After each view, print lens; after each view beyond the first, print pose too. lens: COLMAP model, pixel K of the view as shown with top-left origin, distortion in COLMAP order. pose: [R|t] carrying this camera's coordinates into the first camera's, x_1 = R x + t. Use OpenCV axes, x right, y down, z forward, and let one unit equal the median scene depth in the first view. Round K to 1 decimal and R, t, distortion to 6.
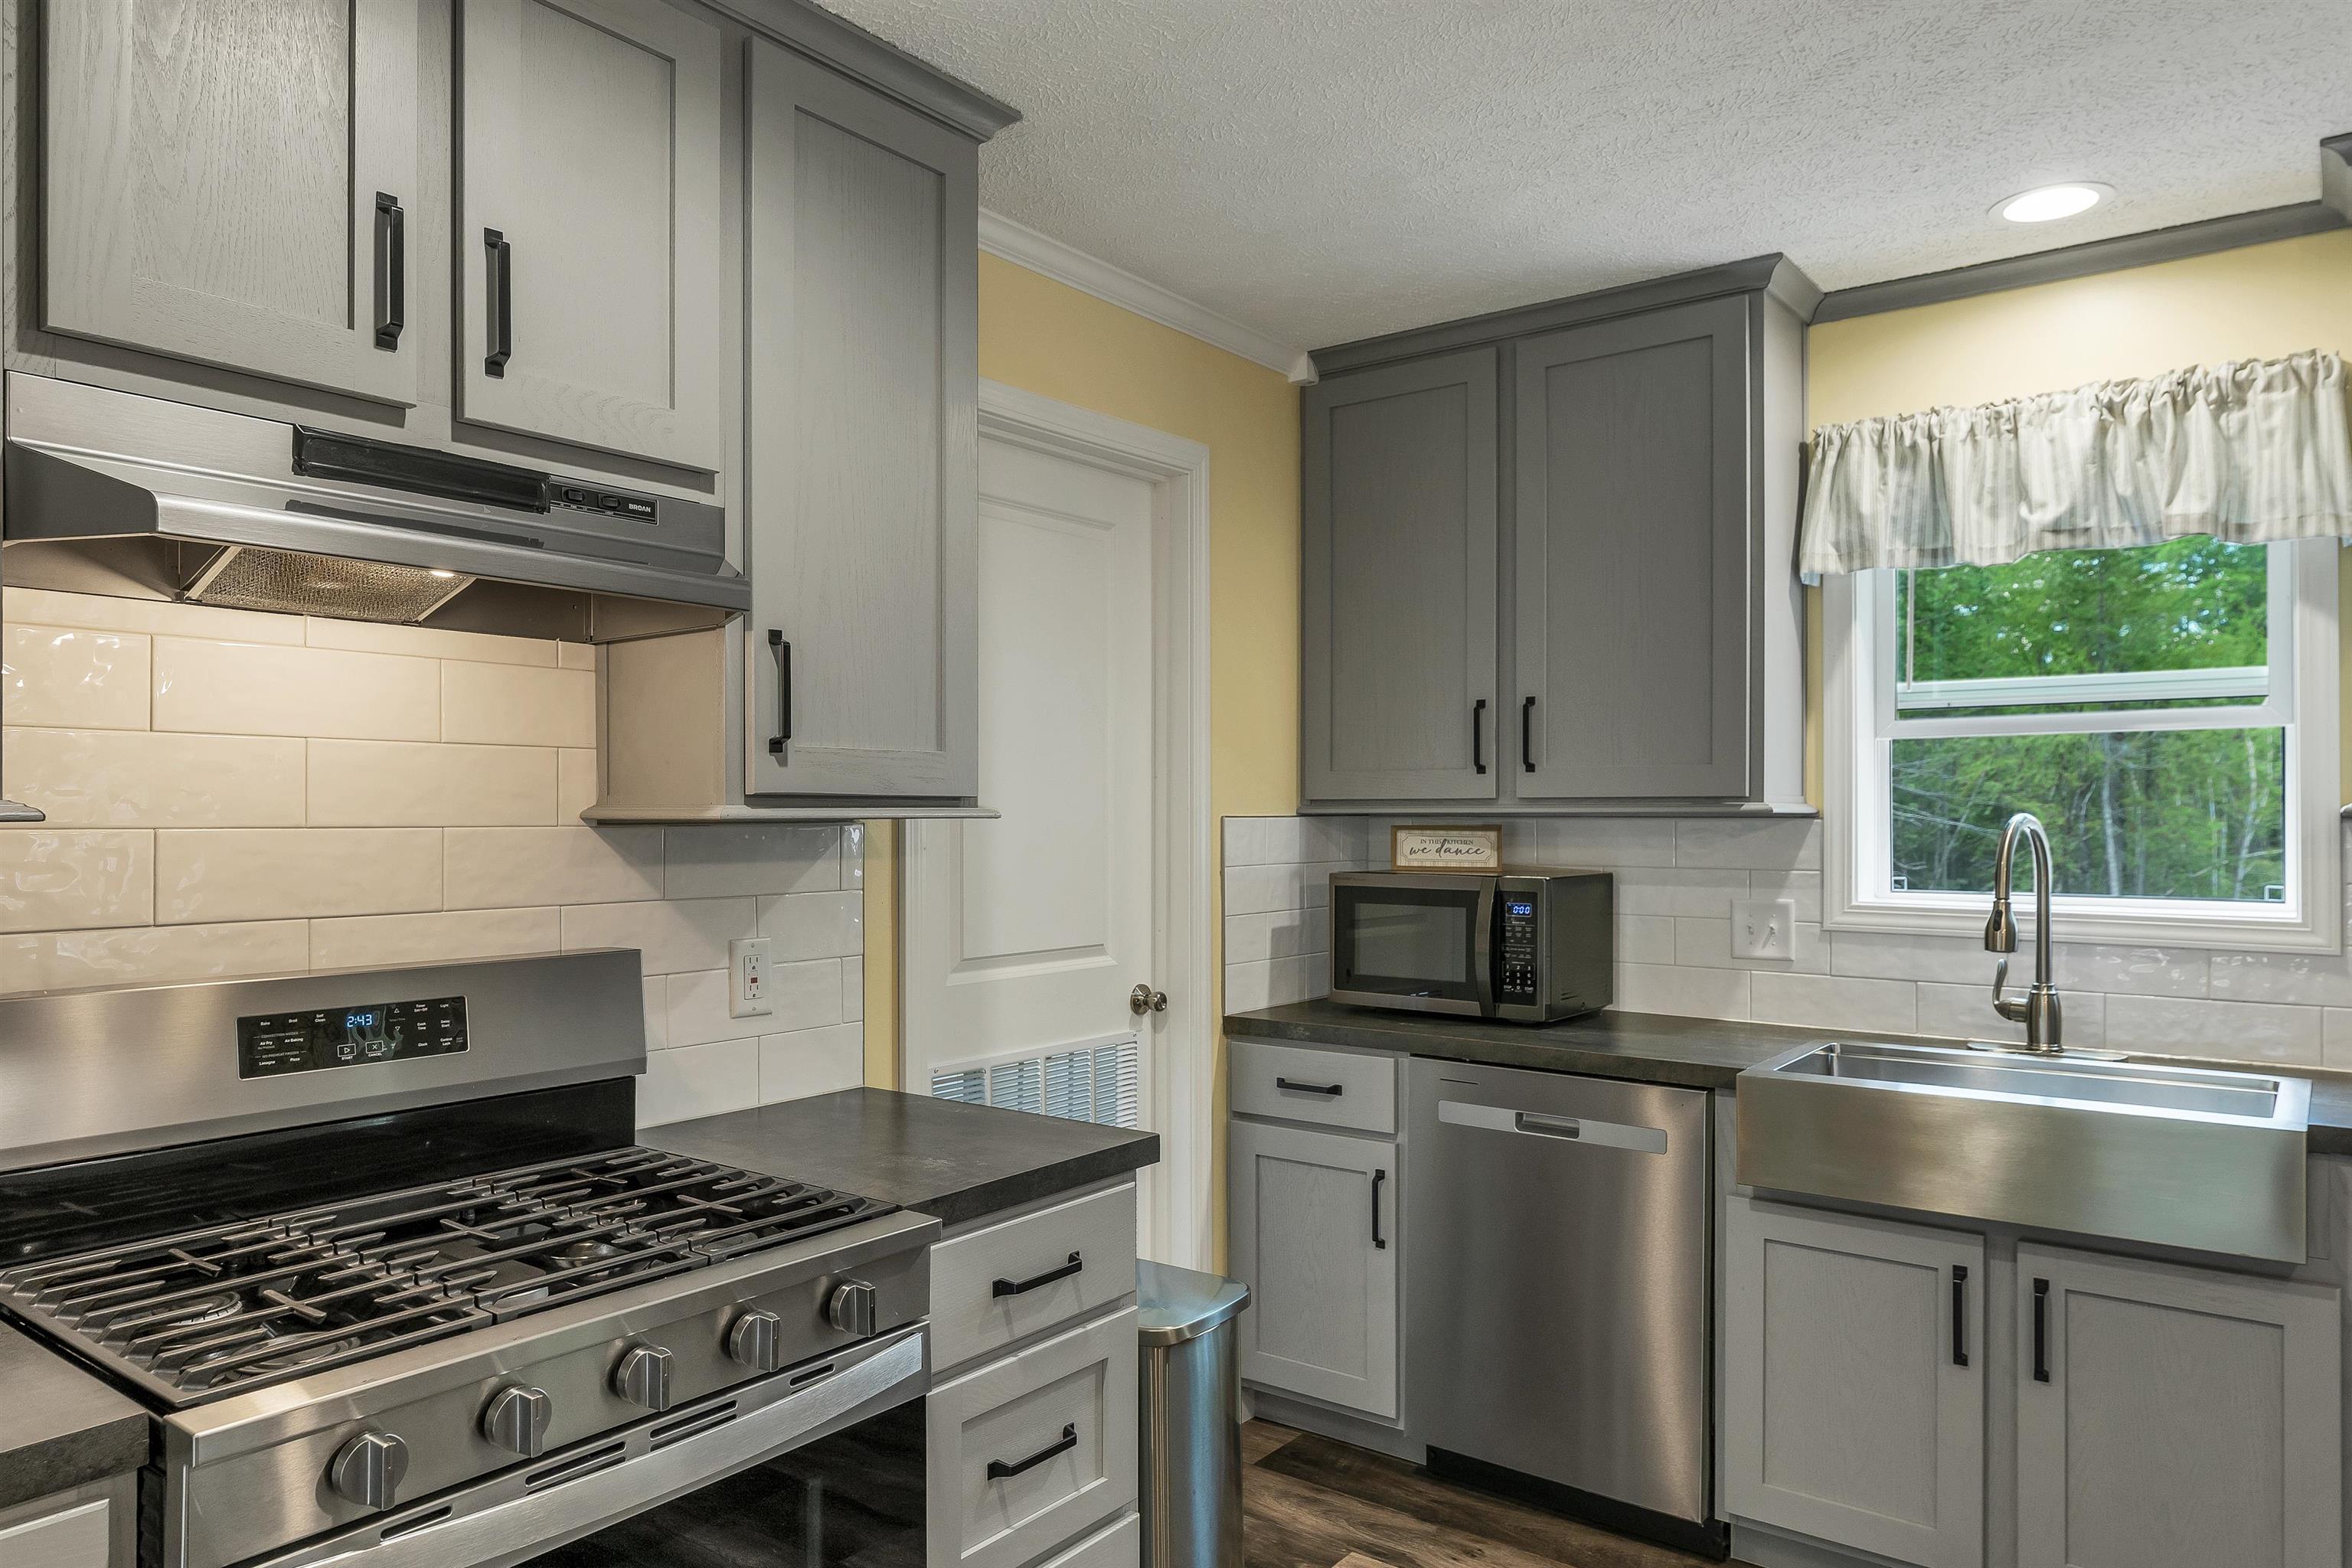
lens RADIAL K [[1522.5, 0, 1173.9], [0, 1522.5, 816.3], [0, 0, 1]] dist [0.000075, 0.000446]
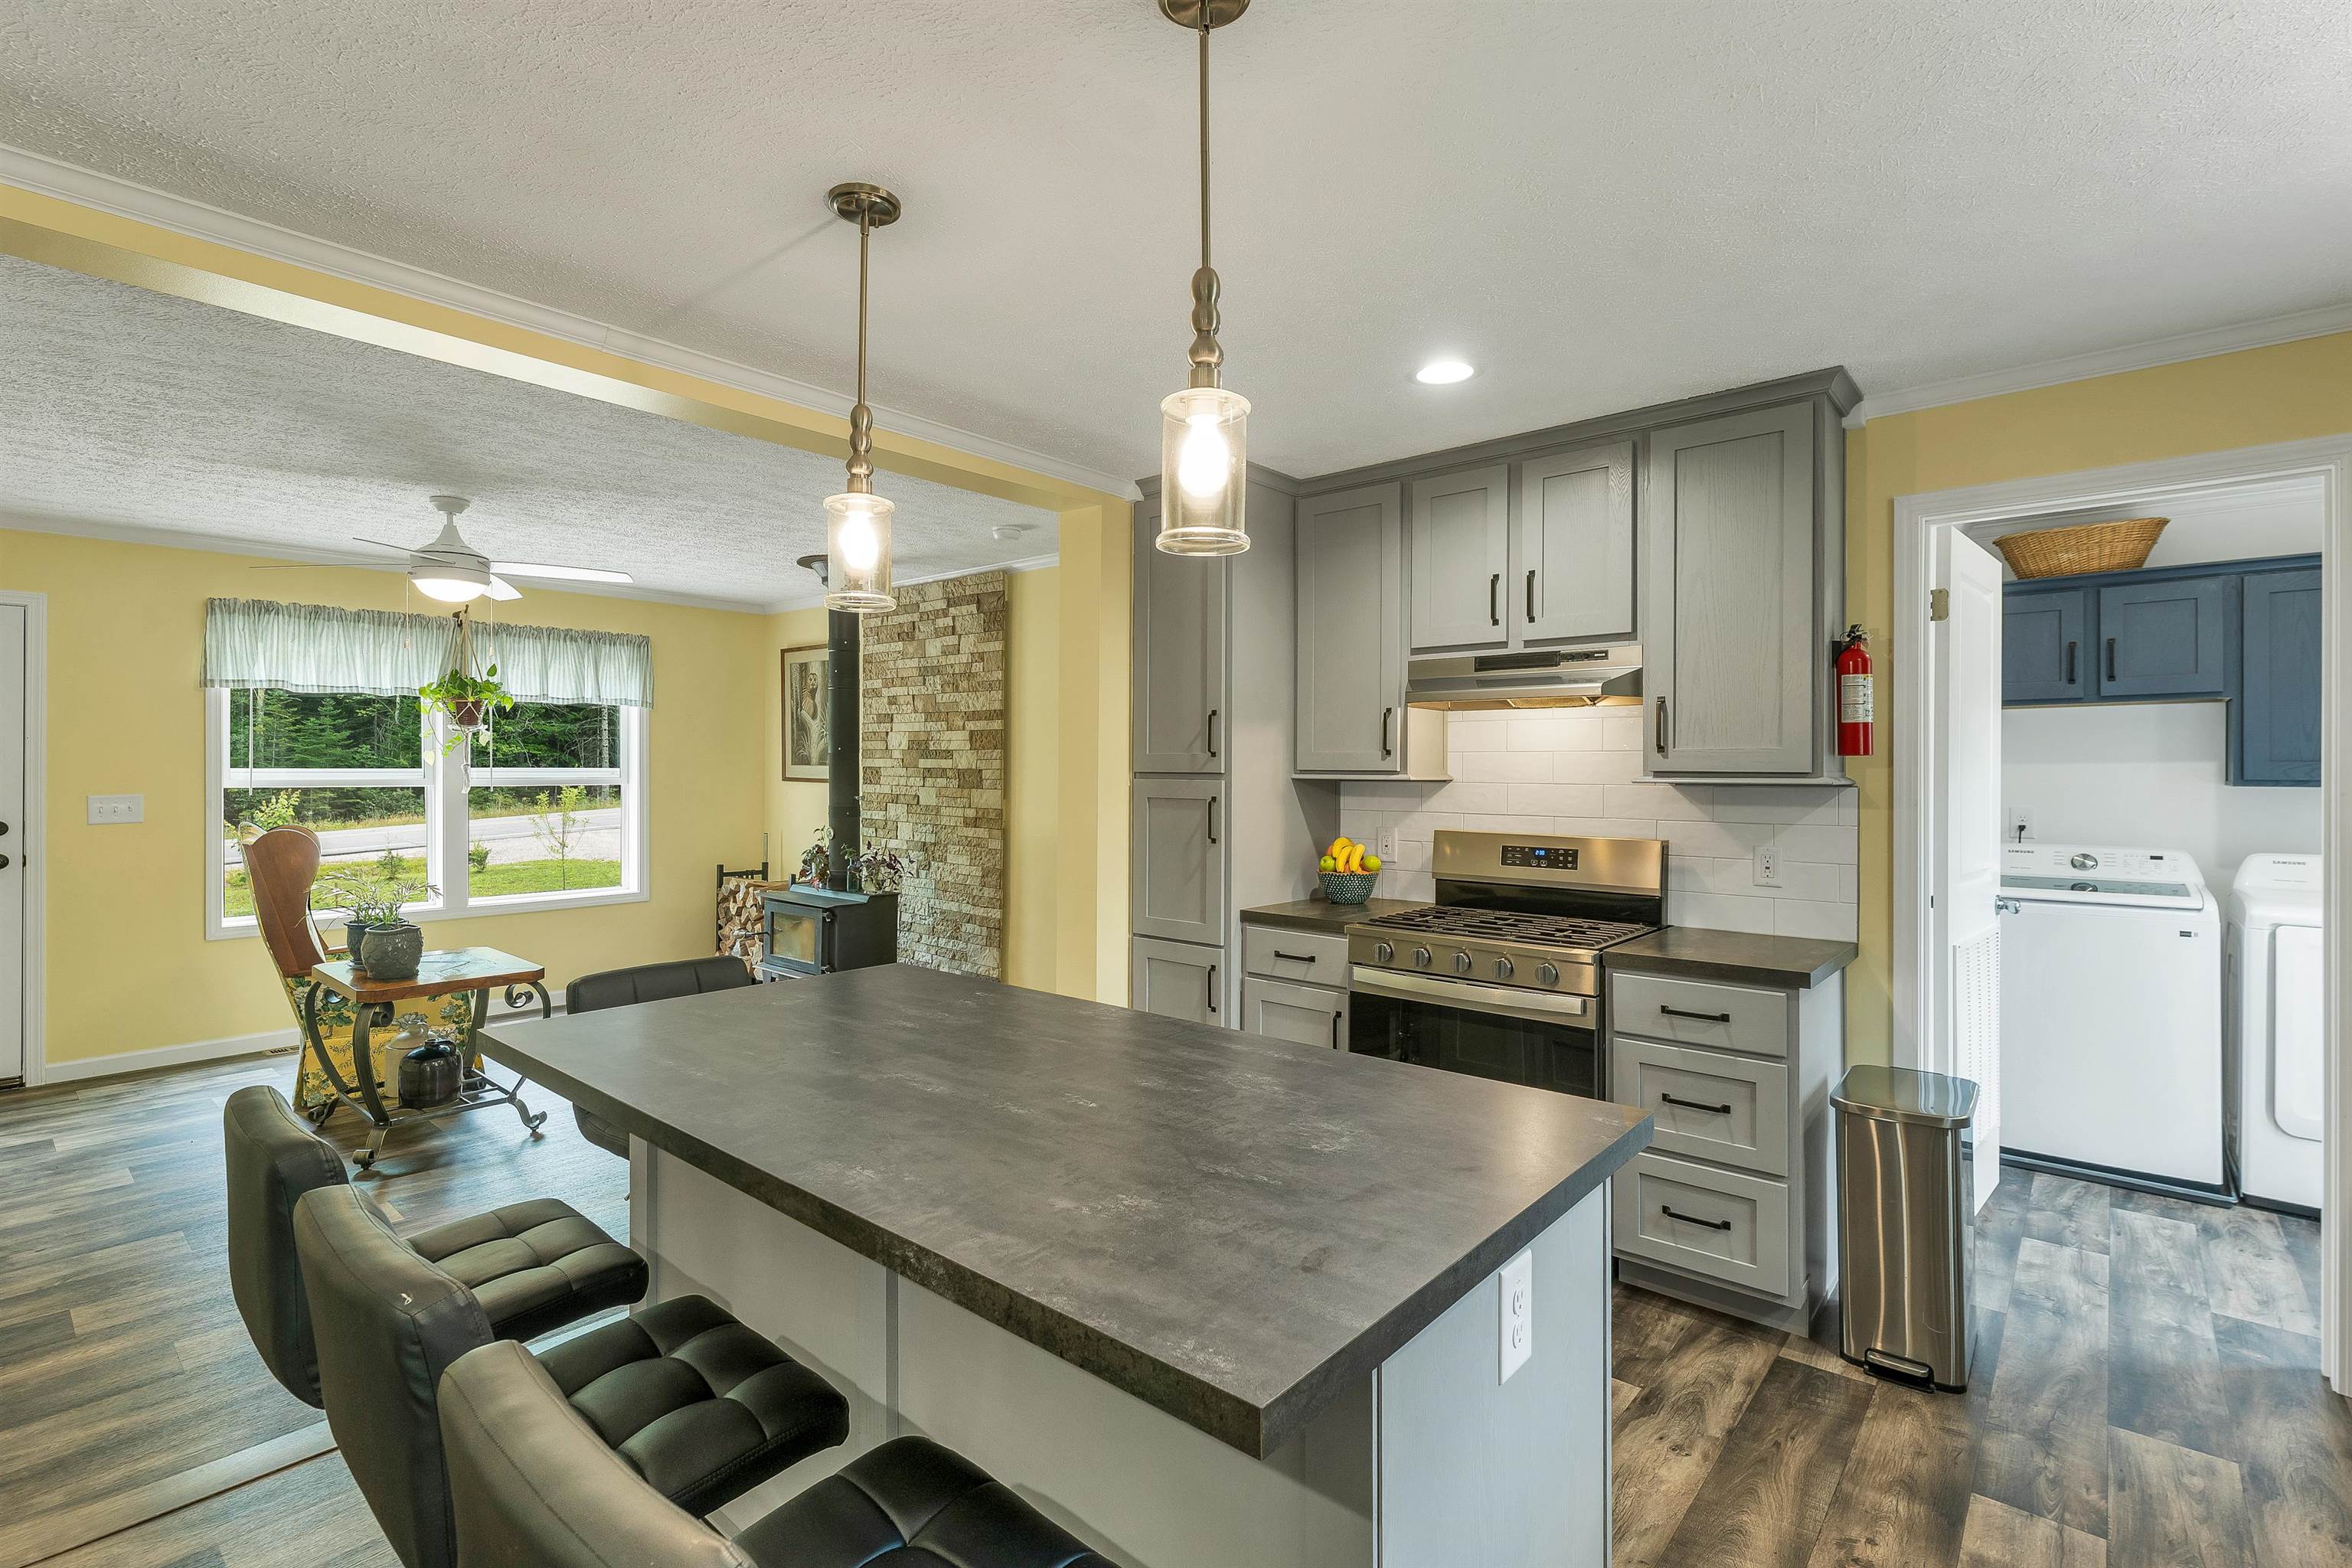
lens RADIAL K [[1071.1, 0, 1173.9], [0, 1071.1, 771.1], [0, 0, 1]] dist [-0.001353, -0.000191]
pose [[-0.065704, -0.001882, -0.997837, 0.923633], [-0.009830, 0.999951, -0.001238, -0.003844], [0.997791, 0.009727, -0.065720, 0.285351]]
